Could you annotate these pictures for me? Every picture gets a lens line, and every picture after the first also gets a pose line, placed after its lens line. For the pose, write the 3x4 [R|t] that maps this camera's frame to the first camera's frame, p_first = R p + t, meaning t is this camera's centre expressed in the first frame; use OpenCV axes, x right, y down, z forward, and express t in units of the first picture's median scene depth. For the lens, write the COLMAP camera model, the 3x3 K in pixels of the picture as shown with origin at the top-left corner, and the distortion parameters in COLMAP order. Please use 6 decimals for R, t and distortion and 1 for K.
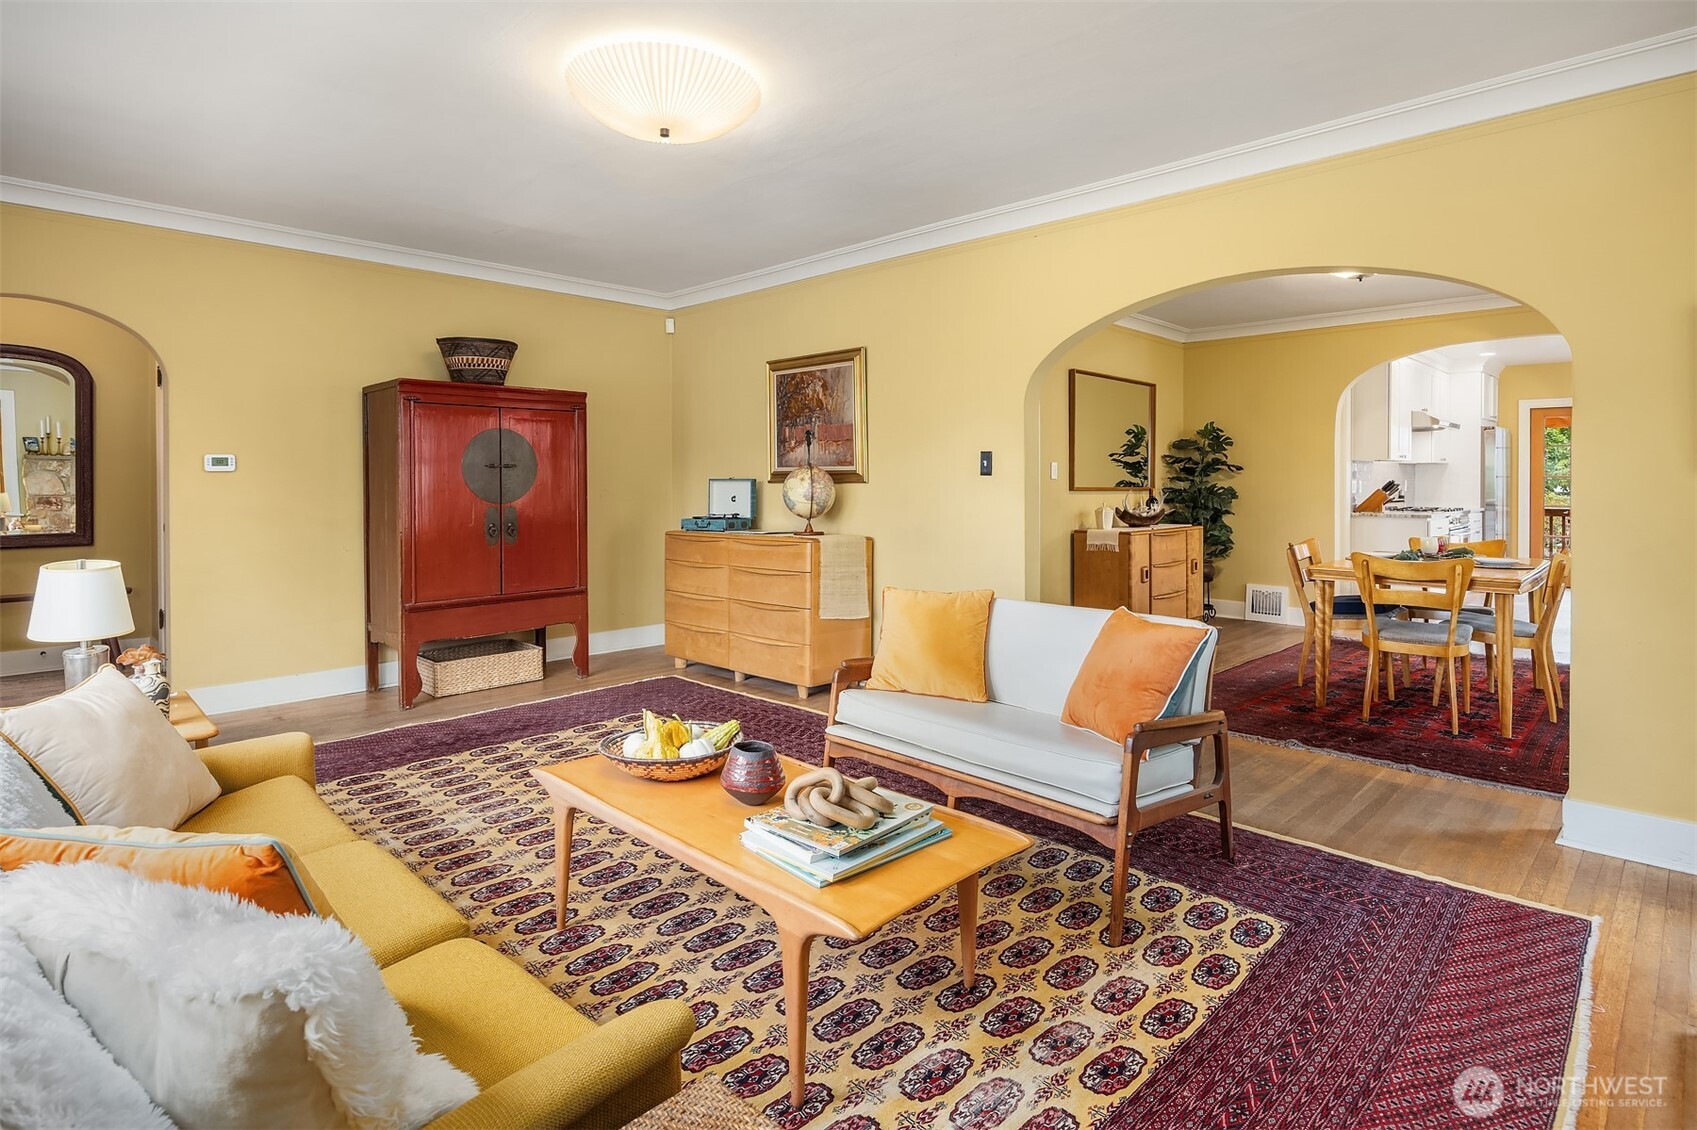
lens RADIAL K [[867.7, 0, 835.7], [0, 867.7, 484.7], [0, 0, 1]] dist [-0.000233, -0.000523]
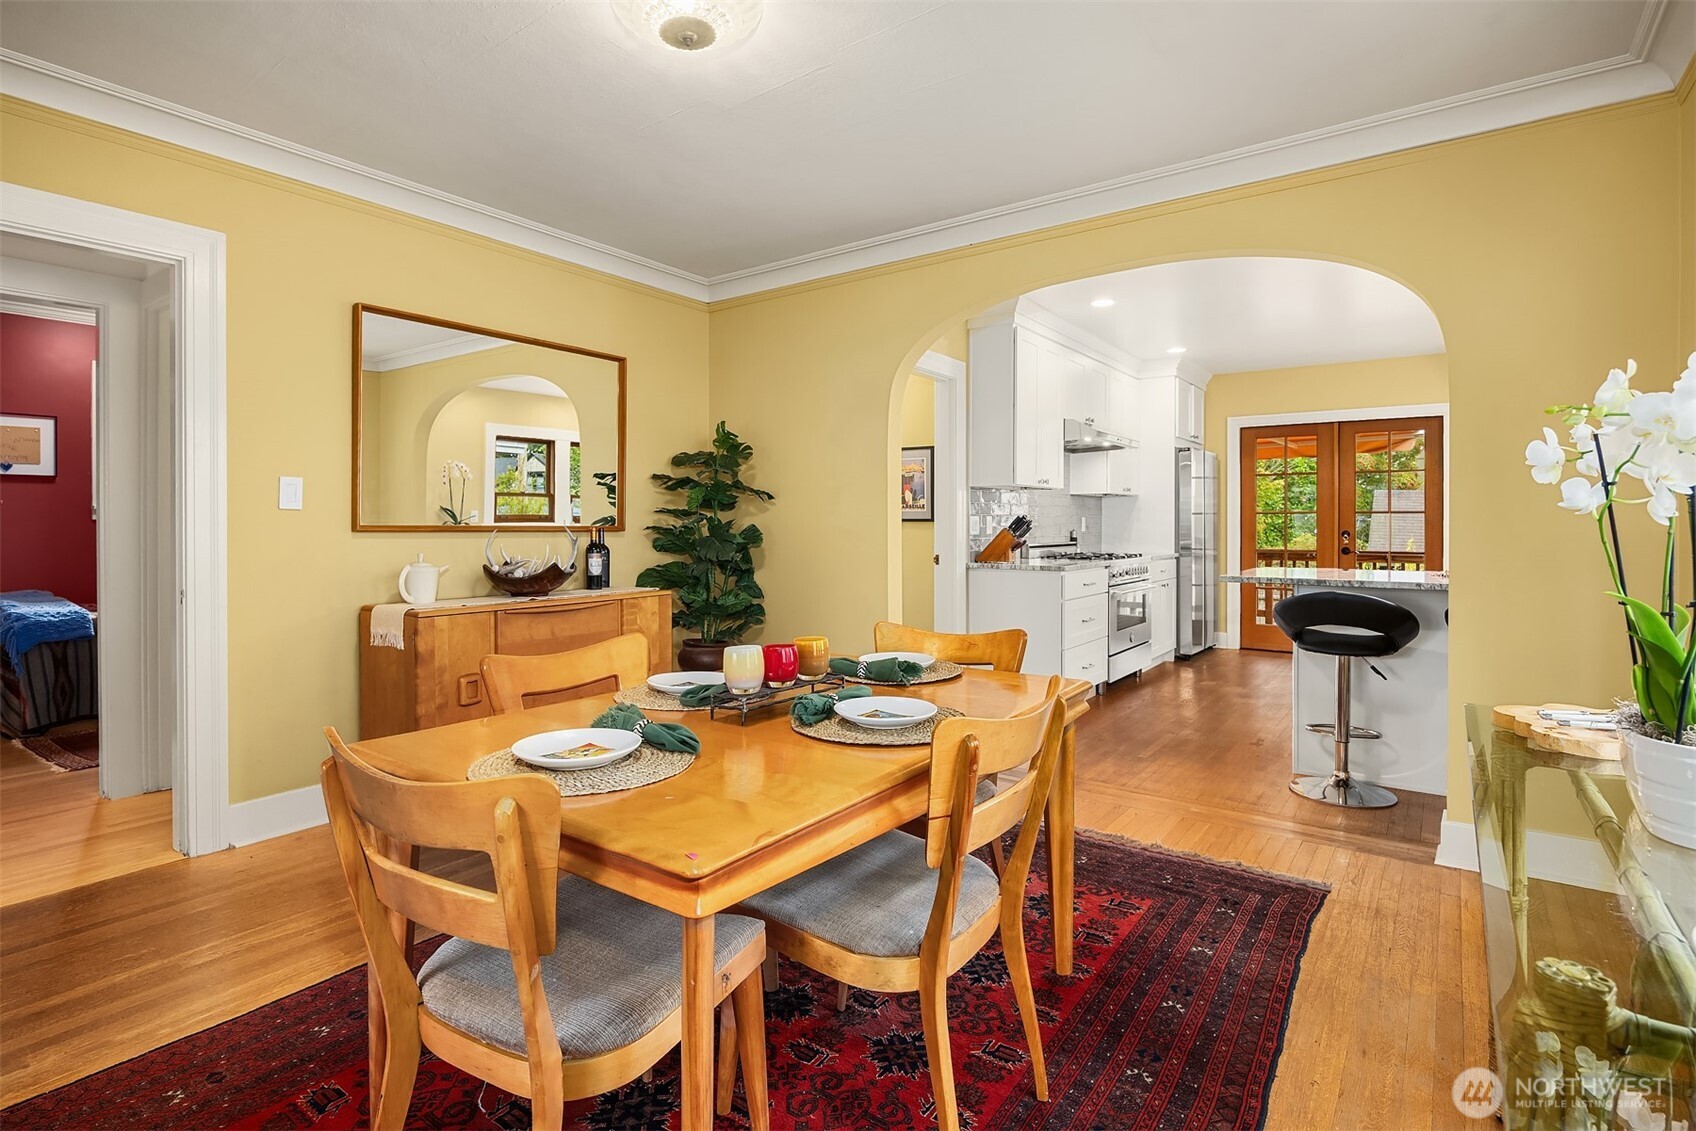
lens RADIAL K [[839.5, 0, 849.6], [0, 839.5, 531.3], [0, 0, 1]] dist [0.002825, 0.000119]
pose [[0.987285, -0.003800, 0.158913, 0.420205], [0.003107, 0.999985, 0.004608, 0.004457], [-0.158928, -0.004056, 0.987282, 0.379027]]
